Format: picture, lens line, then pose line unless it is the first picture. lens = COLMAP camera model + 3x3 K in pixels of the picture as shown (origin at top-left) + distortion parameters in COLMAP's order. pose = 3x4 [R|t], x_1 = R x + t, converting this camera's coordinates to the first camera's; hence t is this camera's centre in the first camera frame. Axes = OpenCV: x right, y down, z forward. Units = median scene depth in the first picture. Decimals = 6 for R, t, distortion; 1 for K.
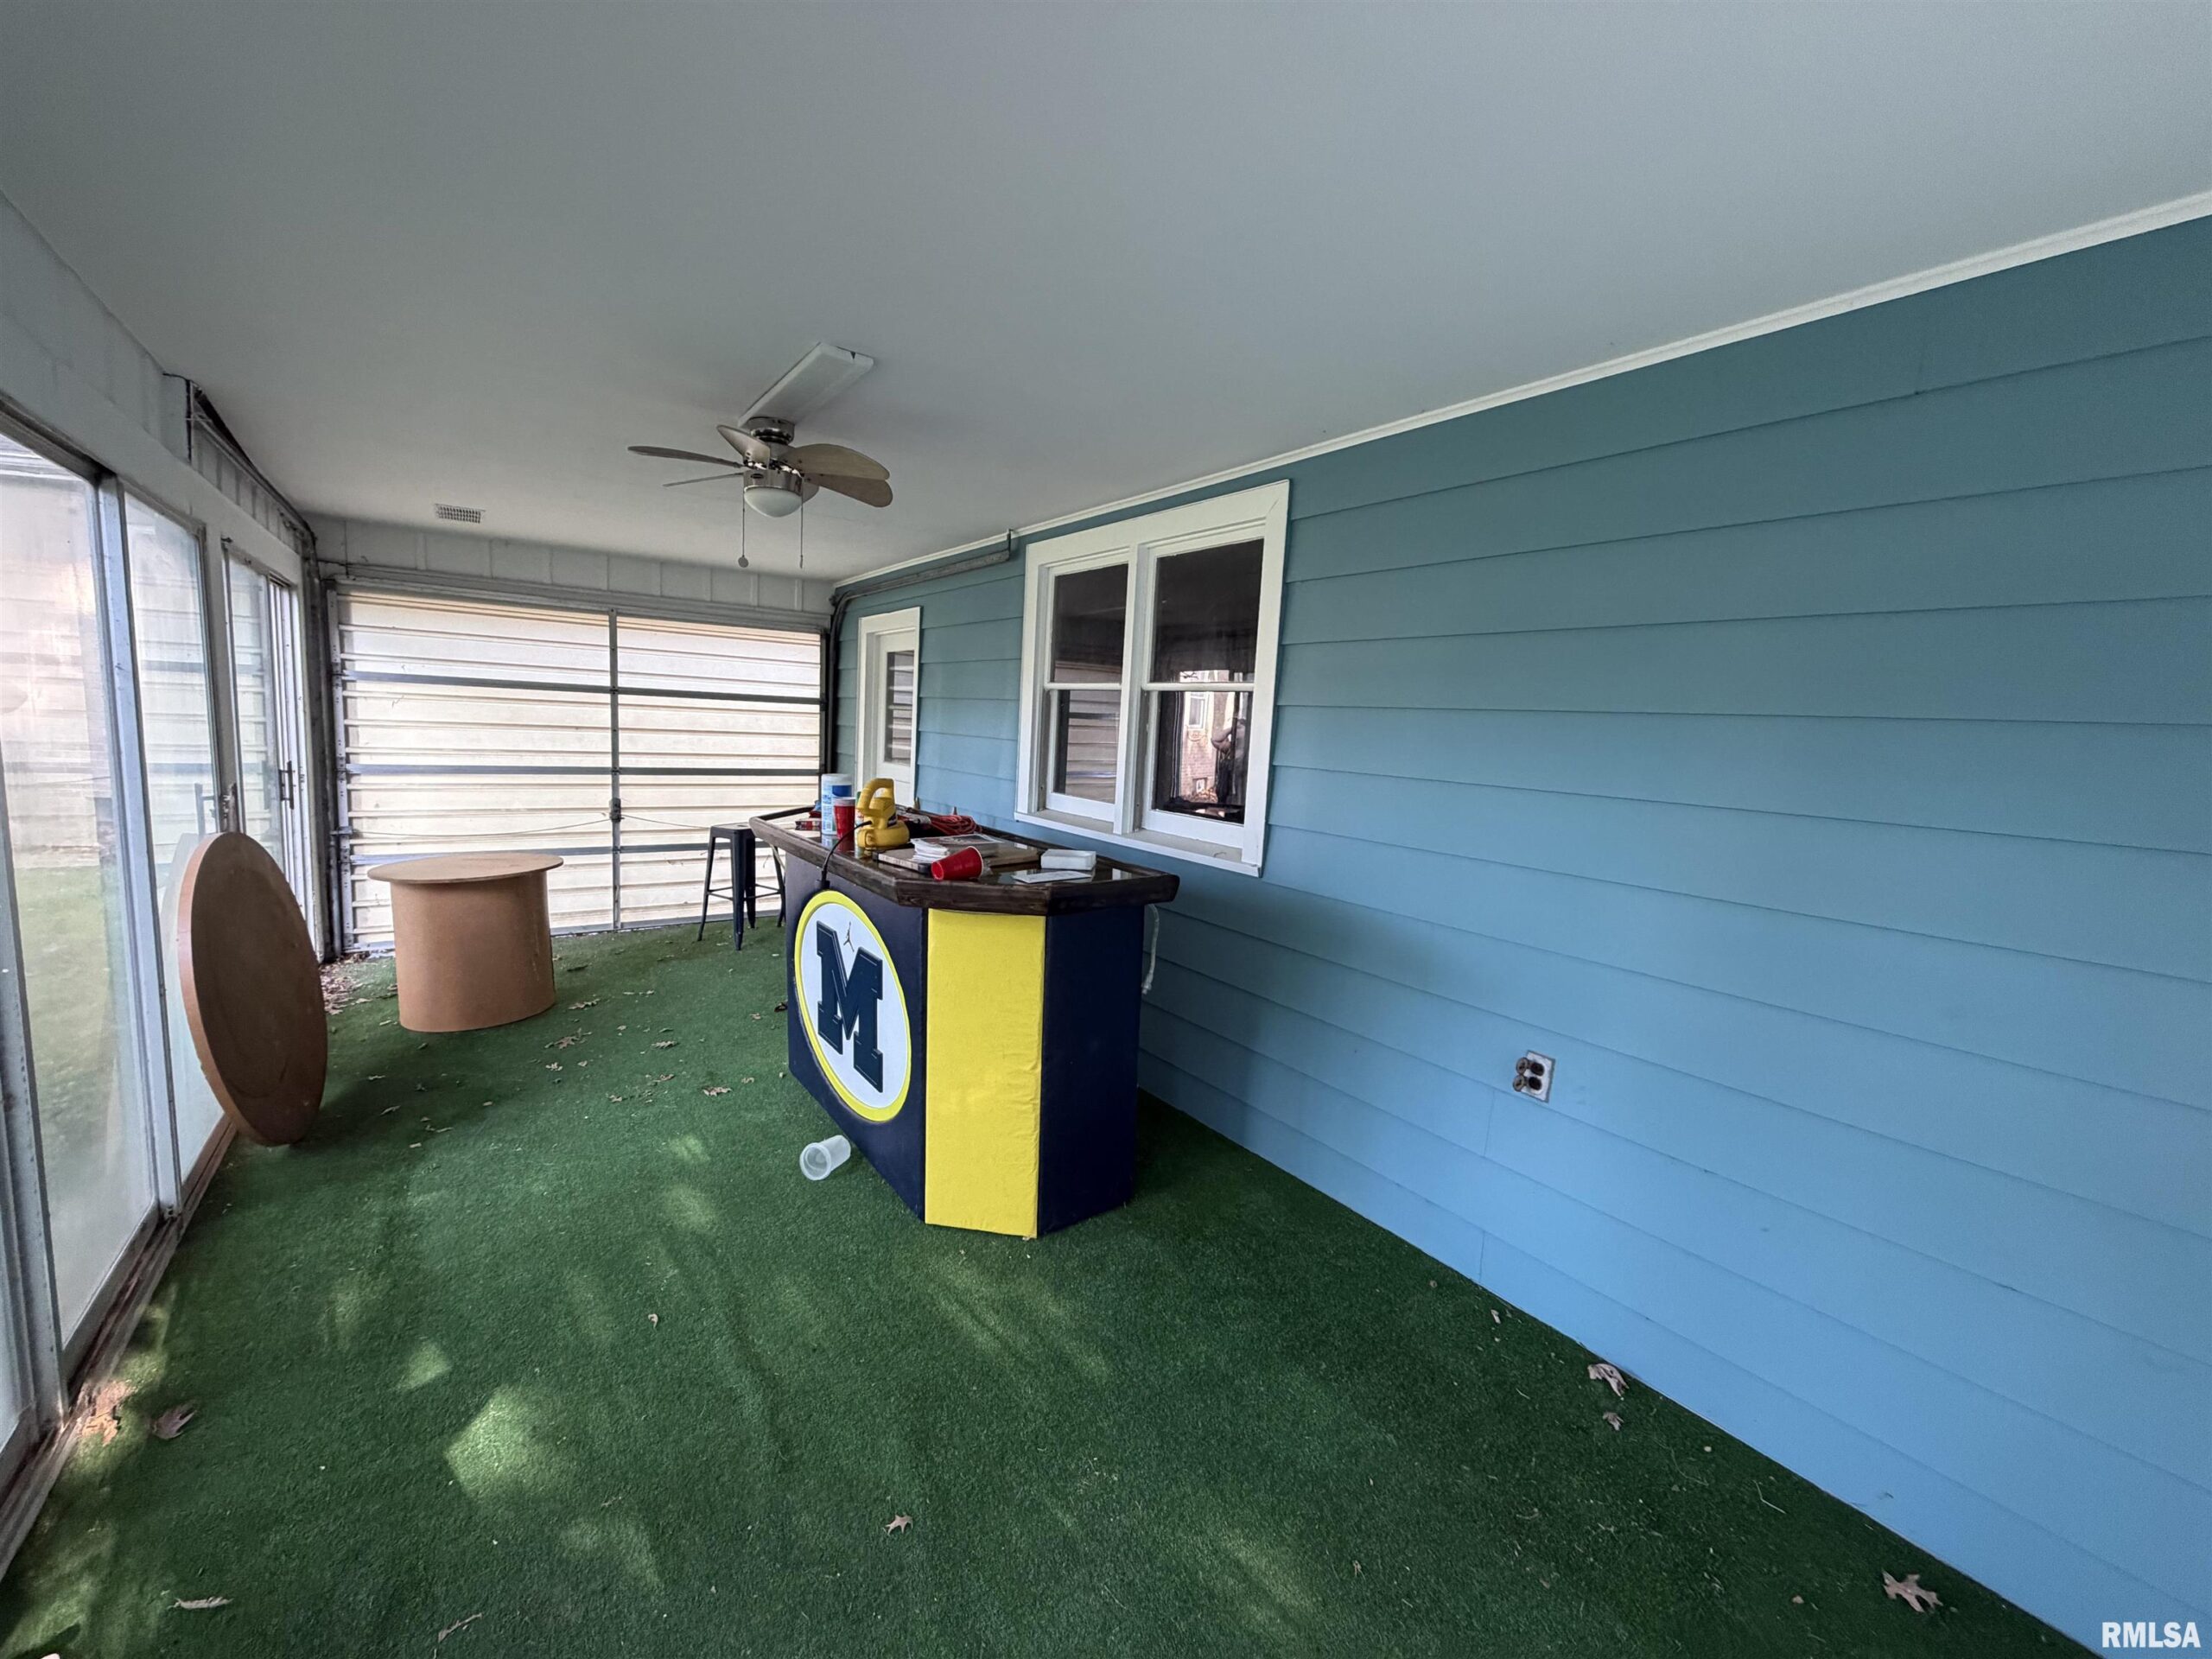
lens RADIAL K [[881.6, 0, 1099.0], [0, 881.6, 834.0], [0, 0, 1]] dist [0.000123, -0.000550]
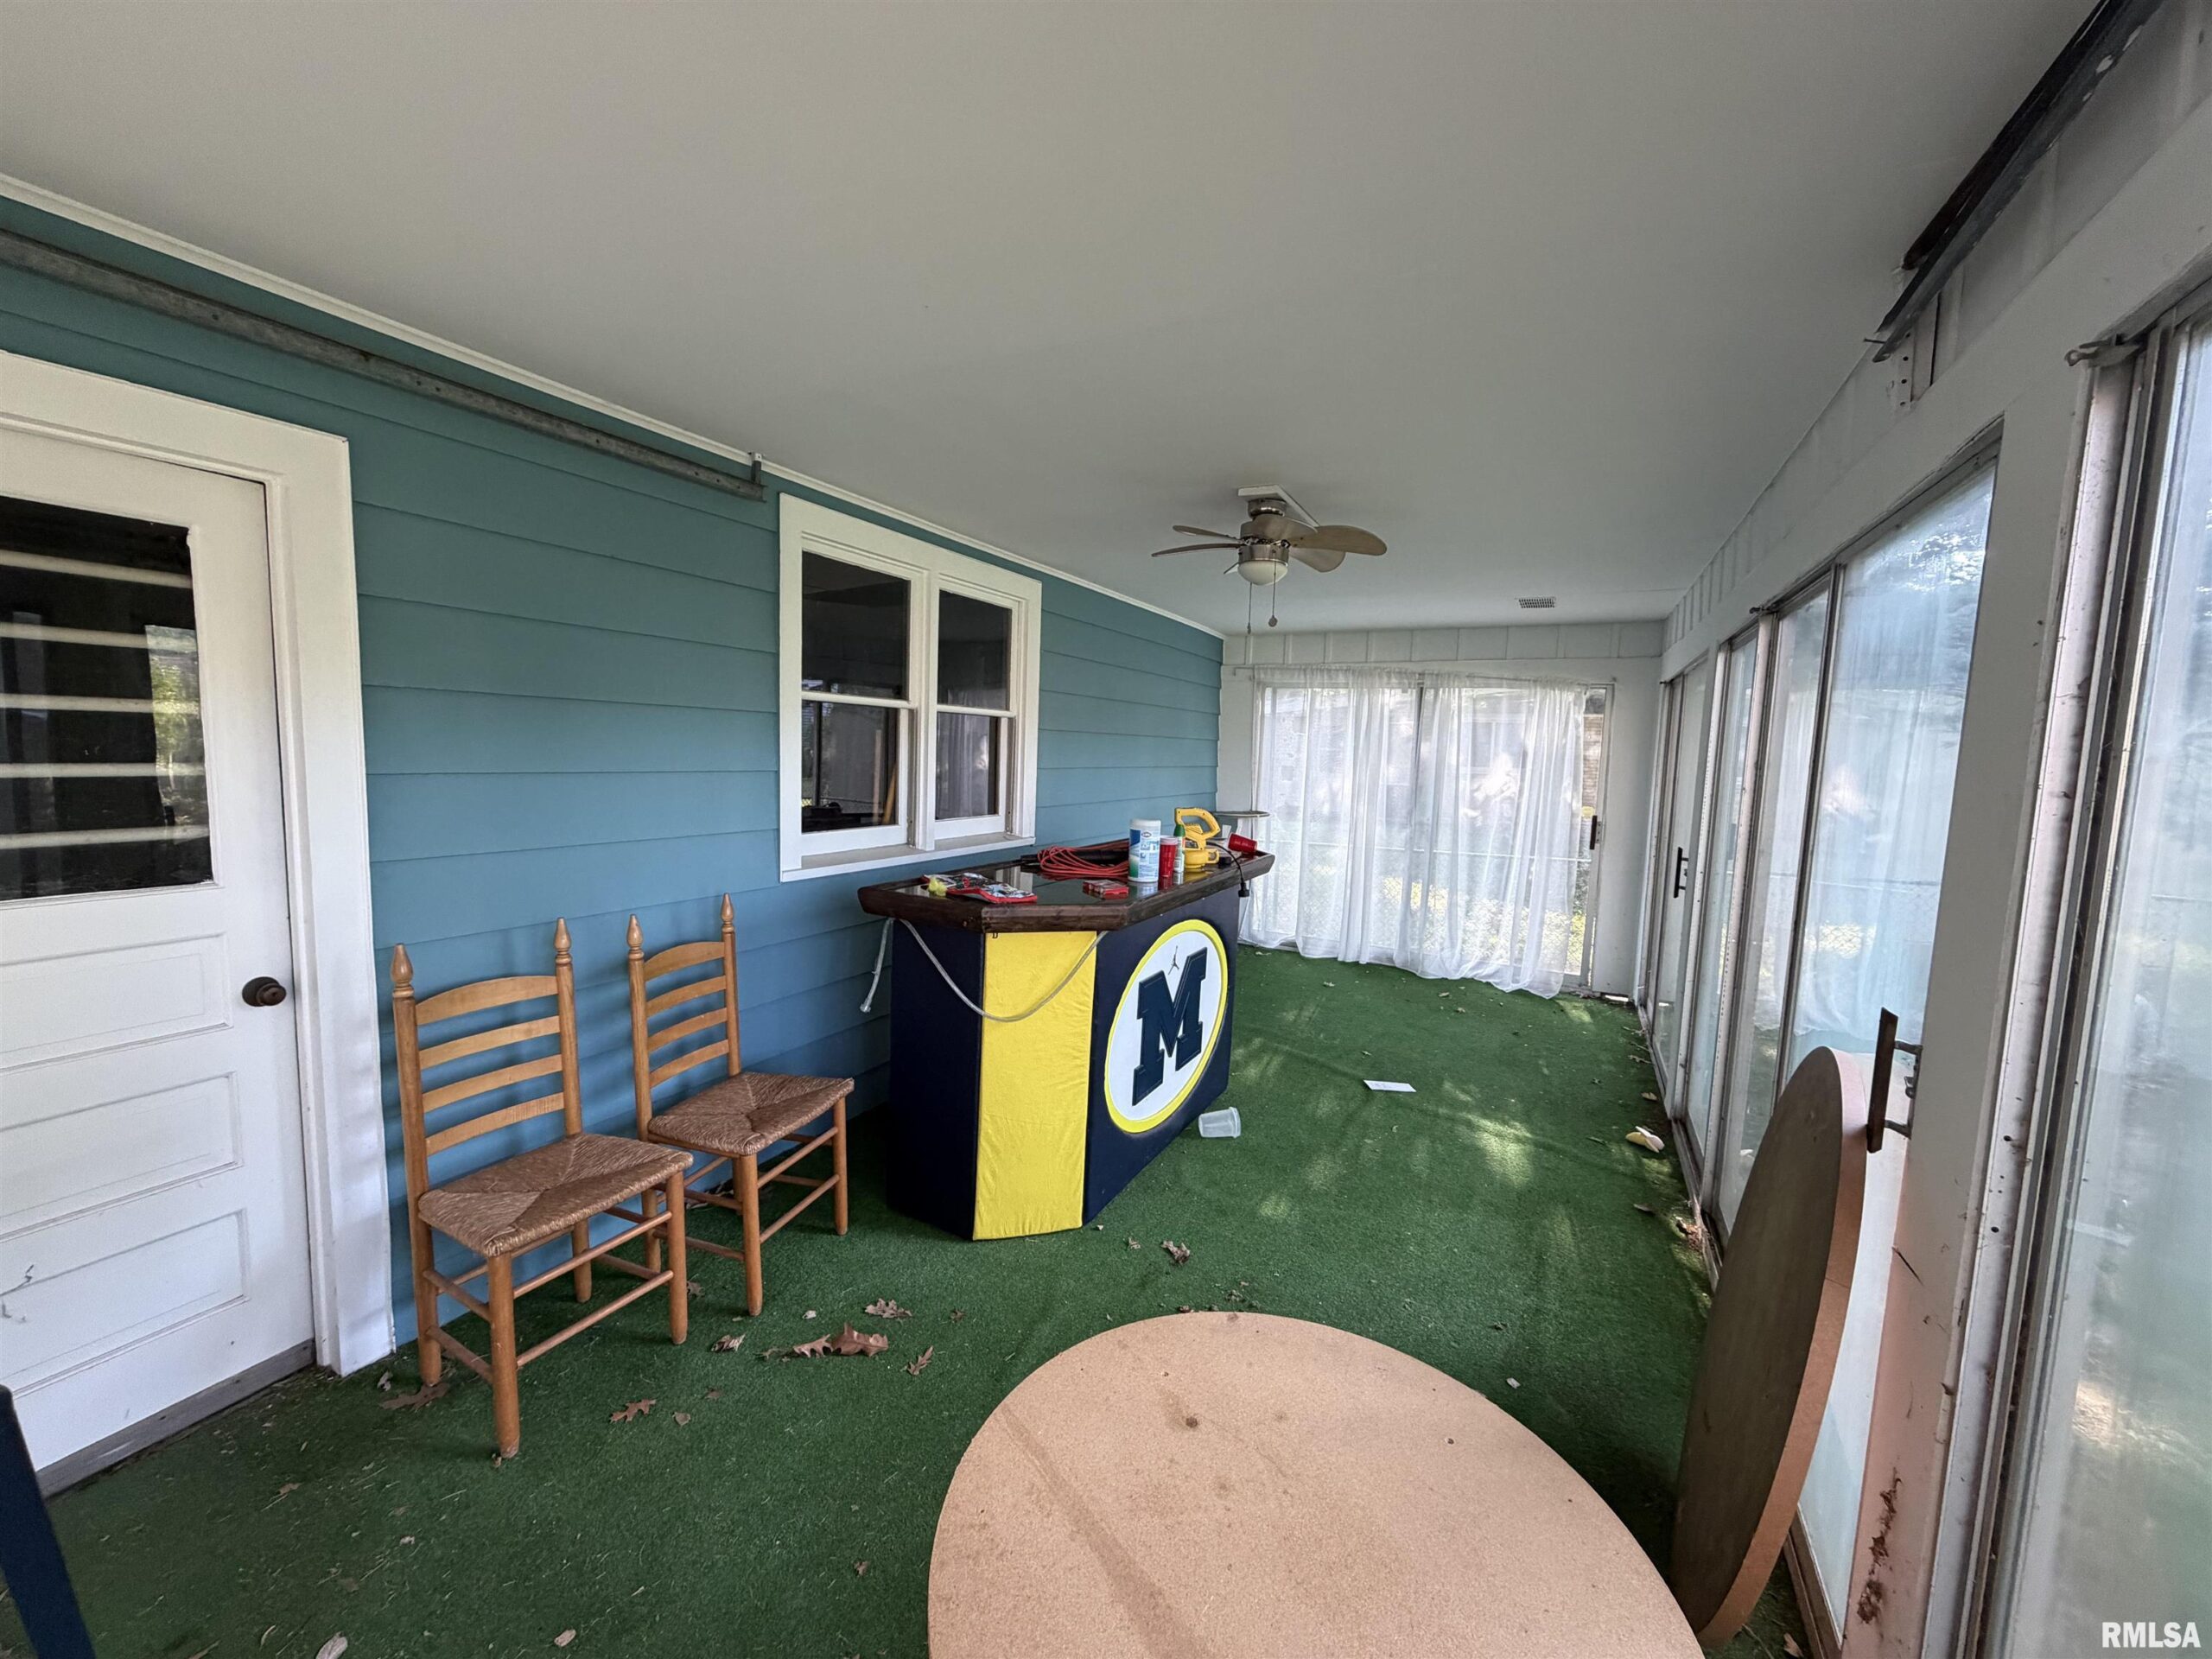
lens RADIAL K [[881.6, 0, 1101.3], [0, 881.6, 828.5], [0, 0, 1]] dist [0.000123, -0.000550]
pose [[-0.441616, -0.152958, 0.884070, -1.018866], [0.053515, 0.979116, 0.196135, -0.227160], [-0.895607, 0.133927, -0.424207, 1.318066]]
